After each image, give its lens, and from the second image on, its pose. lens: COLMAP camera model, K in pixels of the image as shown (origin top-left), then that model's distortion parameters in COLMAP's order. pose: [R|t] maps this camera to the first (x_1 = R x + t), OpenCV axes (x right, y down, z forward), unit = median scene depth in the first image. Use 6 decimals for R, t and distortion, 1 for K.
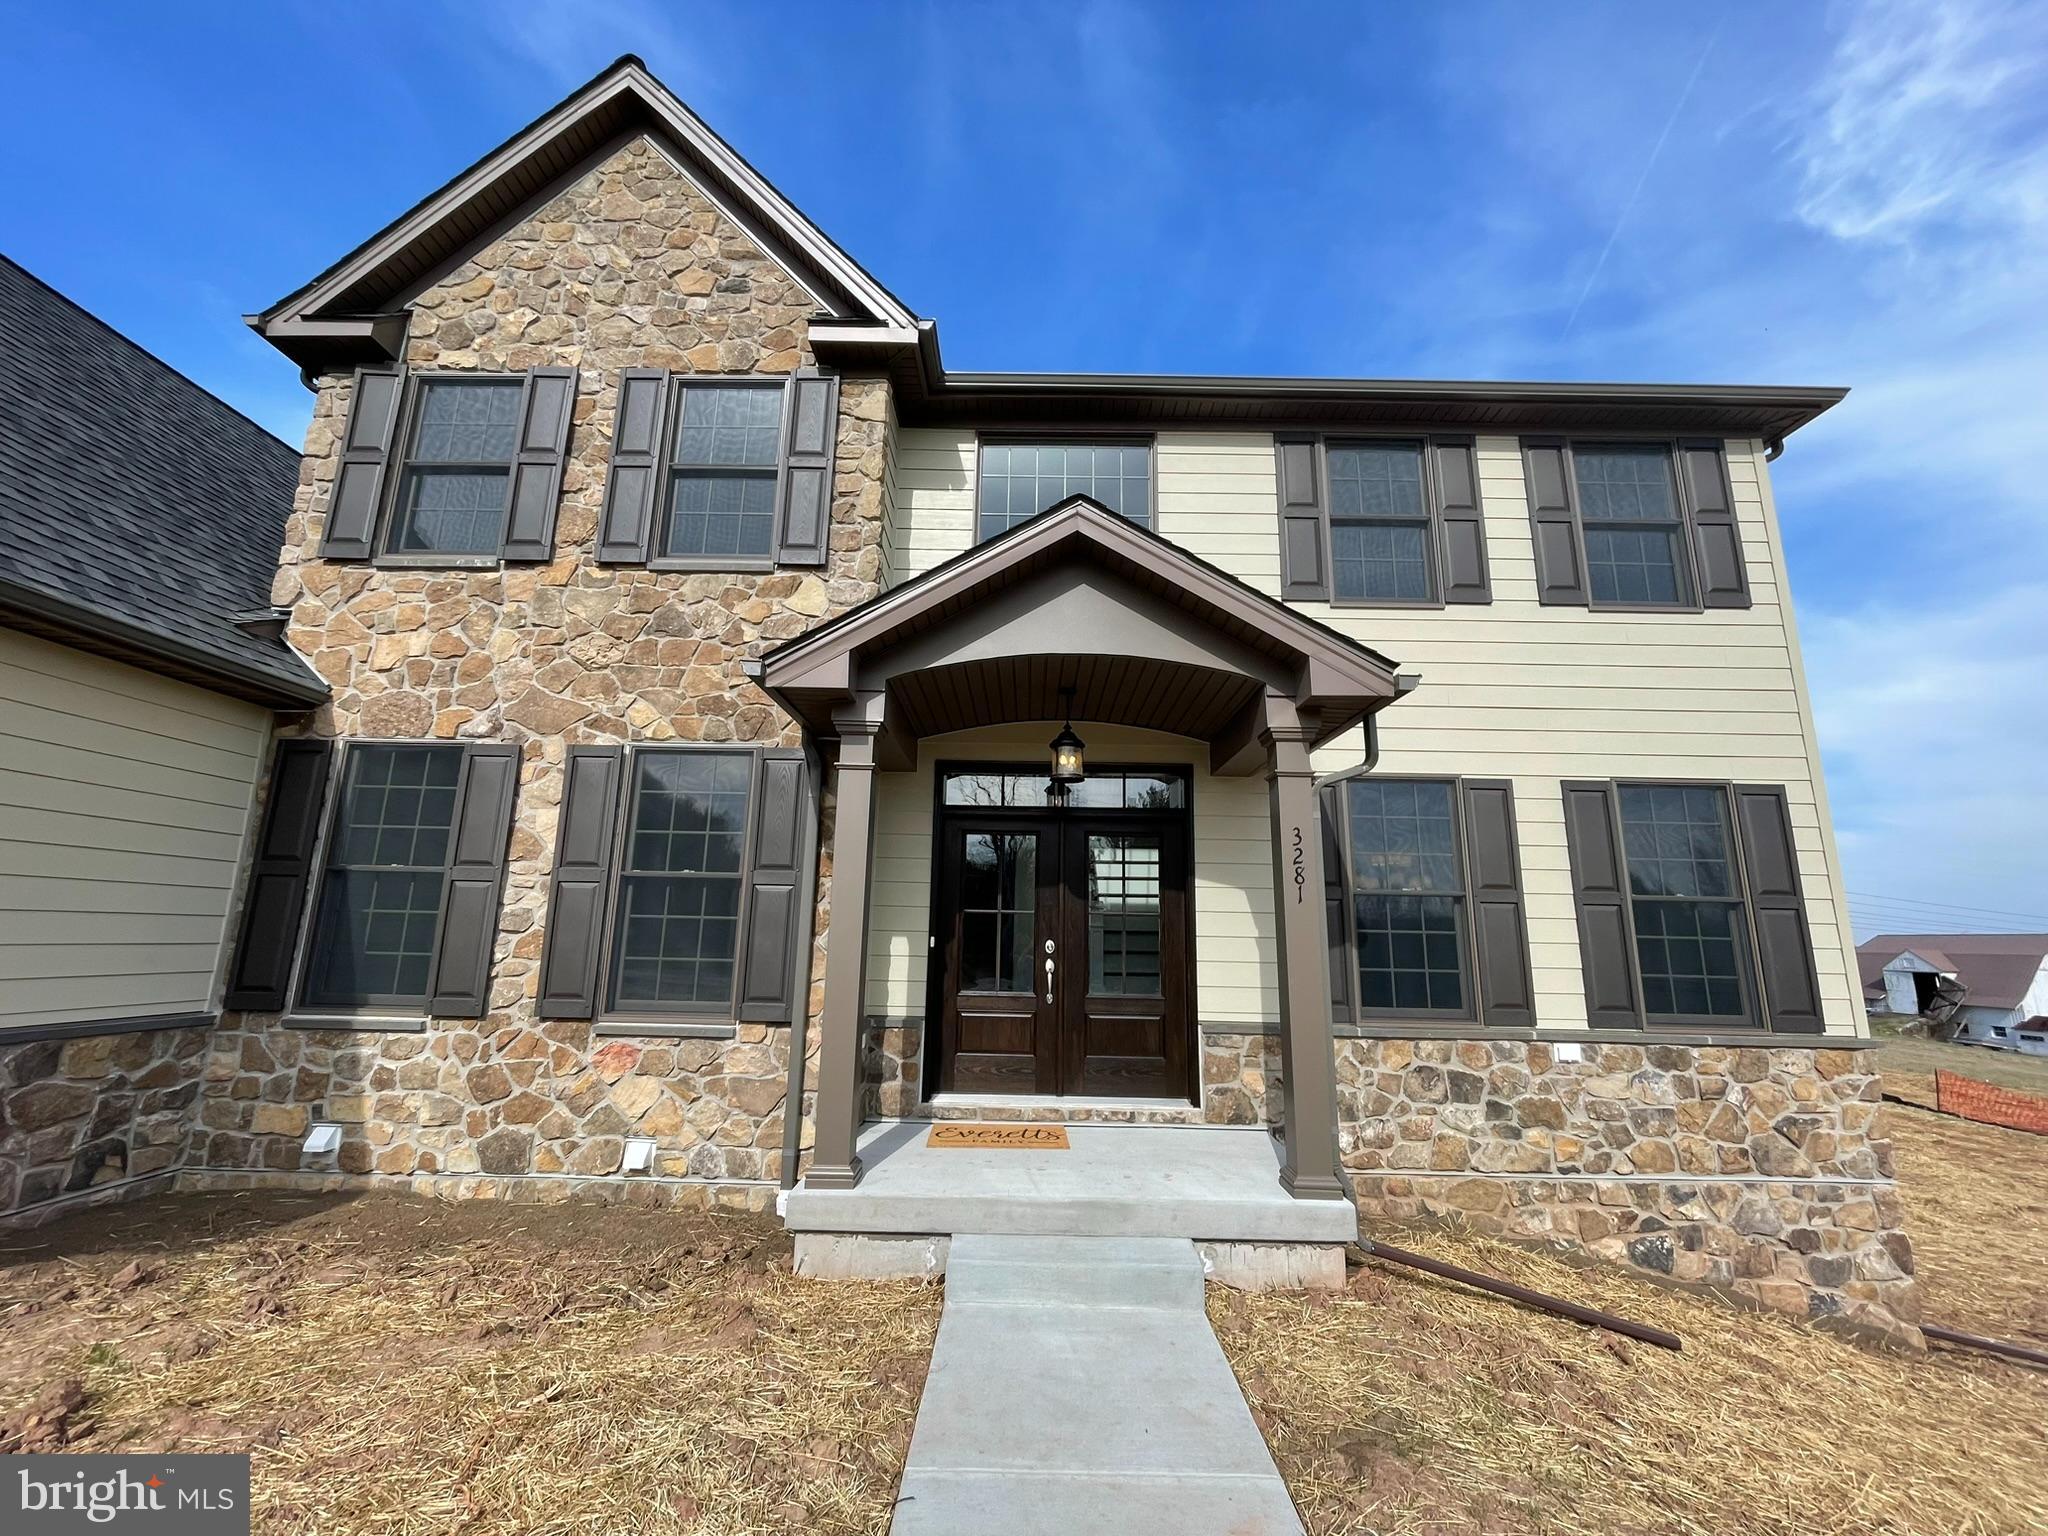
lens RADIAL K [[825.6, 0, 1024.0], [0, 825.6, 768.0], [0, 0, 1]] dist [-0.006215, 0.000286]
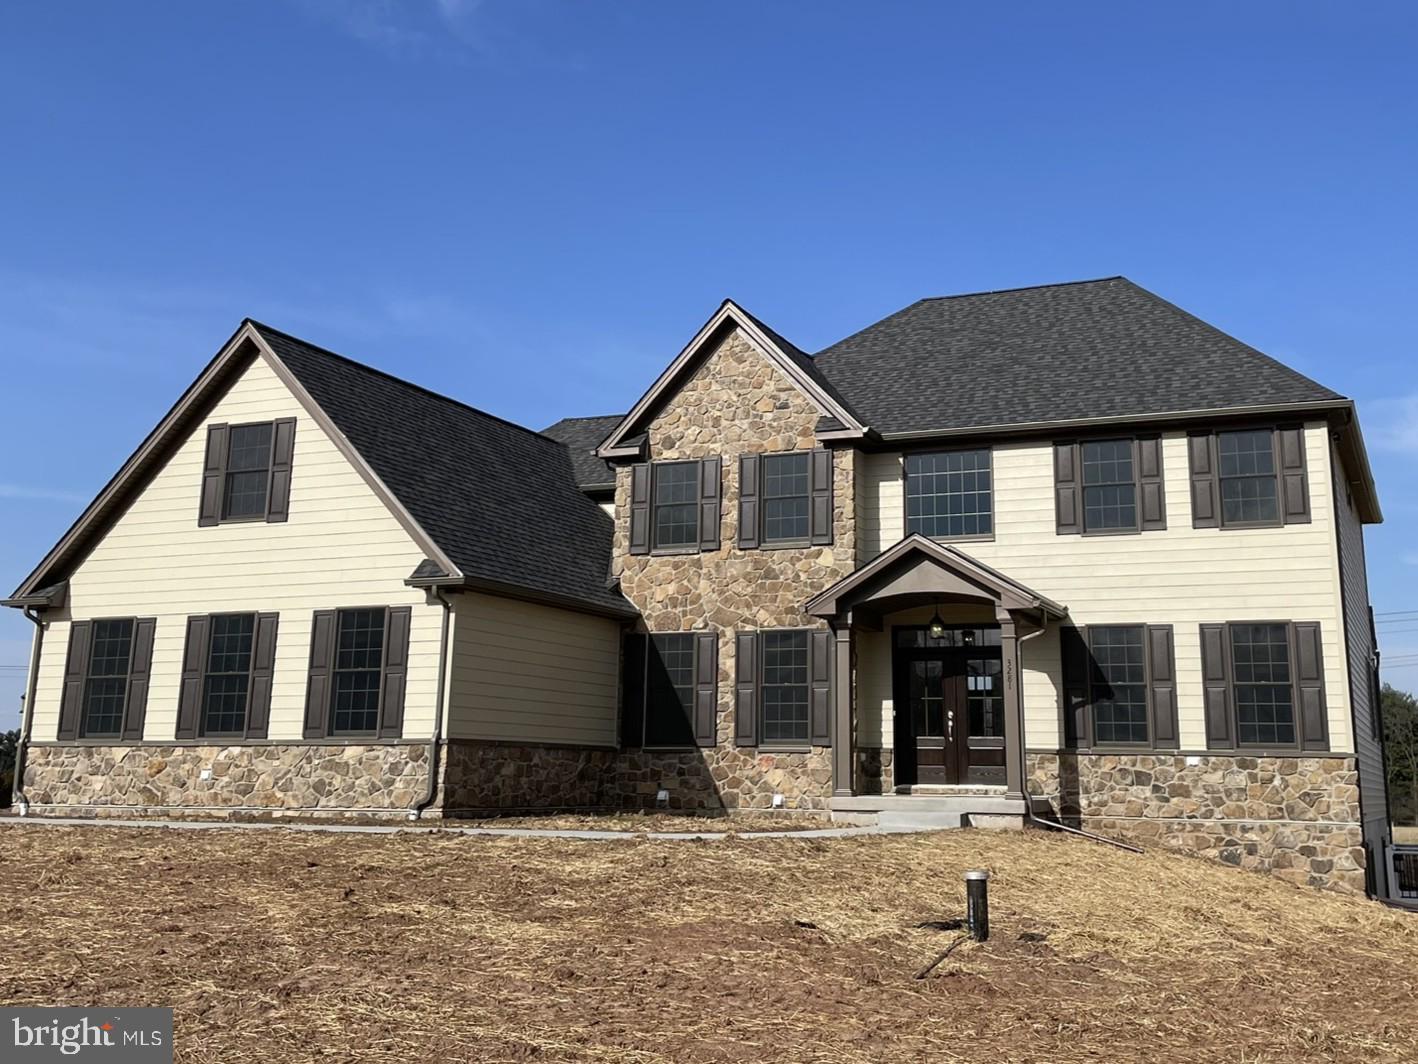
lens RADIAL K [[1076.3, 0, 738.7], [0, 1076.3, 523.3], [0, 0, 1]] dist [0.101581, -0.134366]
pose [[0.900133, -0.095980, -0.424909, 0.818270], [0.089255, 0.995367, -0.035758, -0.231750], [0.426372, -0.005738, 0.904530, -1.834507]]
